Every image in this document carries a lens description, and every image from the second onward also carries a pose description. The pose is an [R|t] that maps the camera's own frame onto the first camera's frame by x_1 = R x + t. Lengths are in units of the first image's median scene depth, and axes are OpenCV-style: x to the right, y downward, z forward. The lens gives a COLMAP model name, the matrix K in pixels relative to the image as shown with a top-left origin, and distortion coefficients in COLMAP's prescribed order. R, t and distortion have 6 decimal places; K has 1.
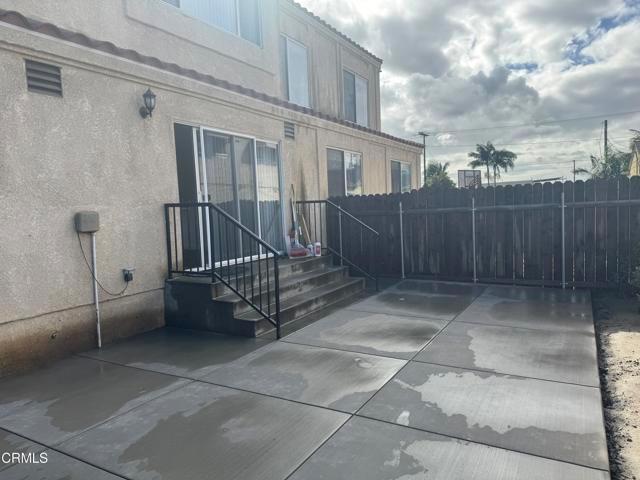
lens RADIAL K [[452.3, 0, 320.1], [0, 452.3, 237.7], [0, 0, 1]] dist [0.015698, -0.052458]
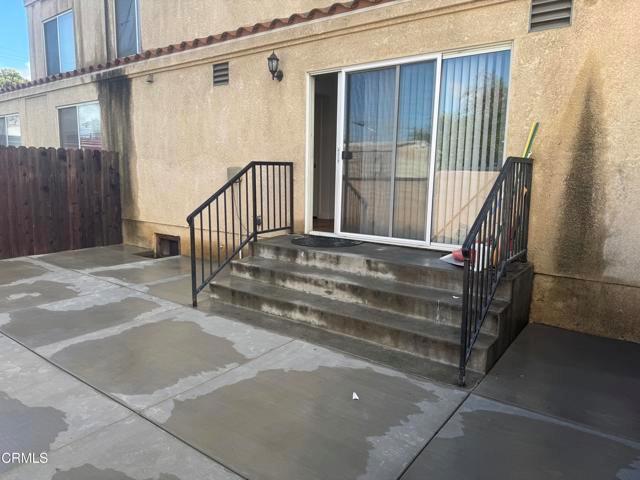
lens RADIAL K [[452.3, 0, 319.9], [0, 452.3, 241.2], [0, 0, 1]] dist [0.015698, -0.052458]
pose [[-0.122315, 0.193468, -0.973452, 0.785628], [-0.067685, 0.976907, 0.202659, -0.126674], [0.990181, 0.090677, -0.106396, 1.350888]]
